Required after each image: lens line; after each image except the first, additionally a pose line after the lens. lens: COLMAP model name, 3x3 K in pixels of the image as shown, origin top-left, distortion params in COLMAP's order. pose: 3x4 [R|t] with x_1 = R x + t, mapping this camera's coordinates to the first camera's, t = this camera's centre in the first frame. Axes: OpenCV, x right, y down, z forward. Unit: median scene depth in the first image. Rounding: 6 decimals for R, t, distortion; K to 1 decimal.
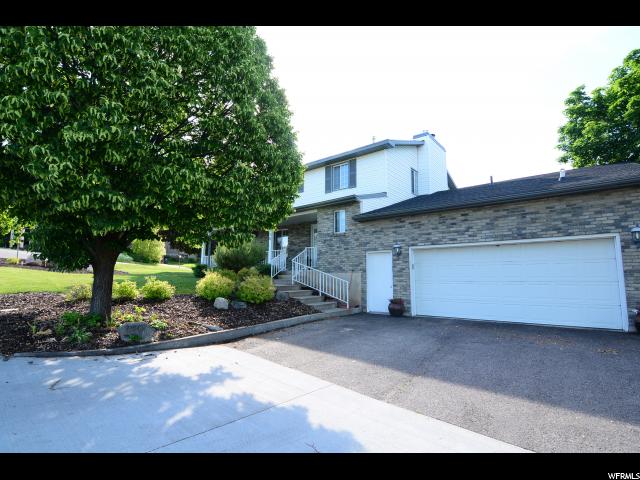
lens RADIAL K [[329.8, 0, 319.2], [0, 329.8, 237.2], [0, 0, 1]] dist [-0.014588, -0.005530]
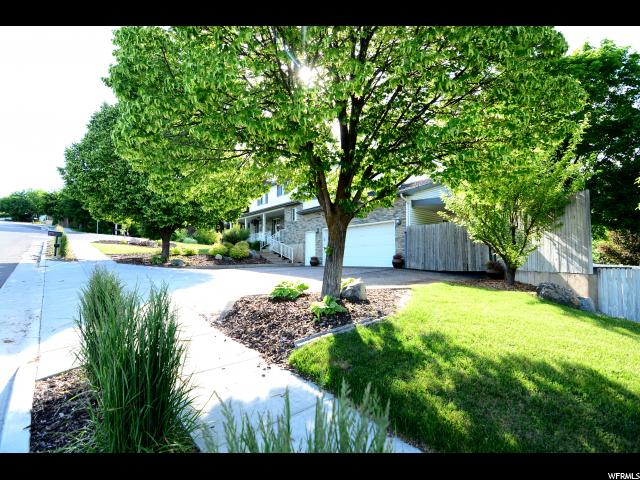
lens RADIAL K [[329.8, 0, 325.0], [0, 329.8, 236.6], [0, 0, 1]] dist [-0.014588, -0.005530]
pose [[0.984783, -0.017179, -0.172939, 0.613289], [0.025762, 0.998538, 0.047512, -0.012205], [0.171870, -0.051245, 0.983786, -0.796404]]
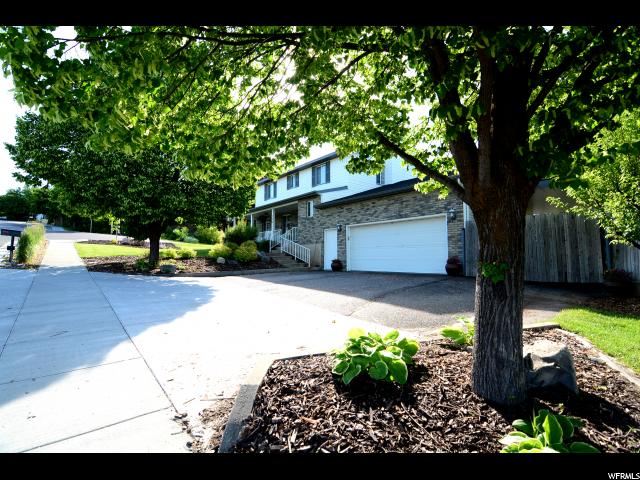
lens RADIAL K [[329.8, 0, 324.2], [0, 329.8, 238.3], [0, 0, 1]] dist [-0.014588, -0.005530]
pose [[0.983061, -0.019604, -0.182225, 0.455303], [0.030454, 0.997913, 0.056936, 0.000439], [0.180729, -0.061521, 0.981607, -0.492865]]
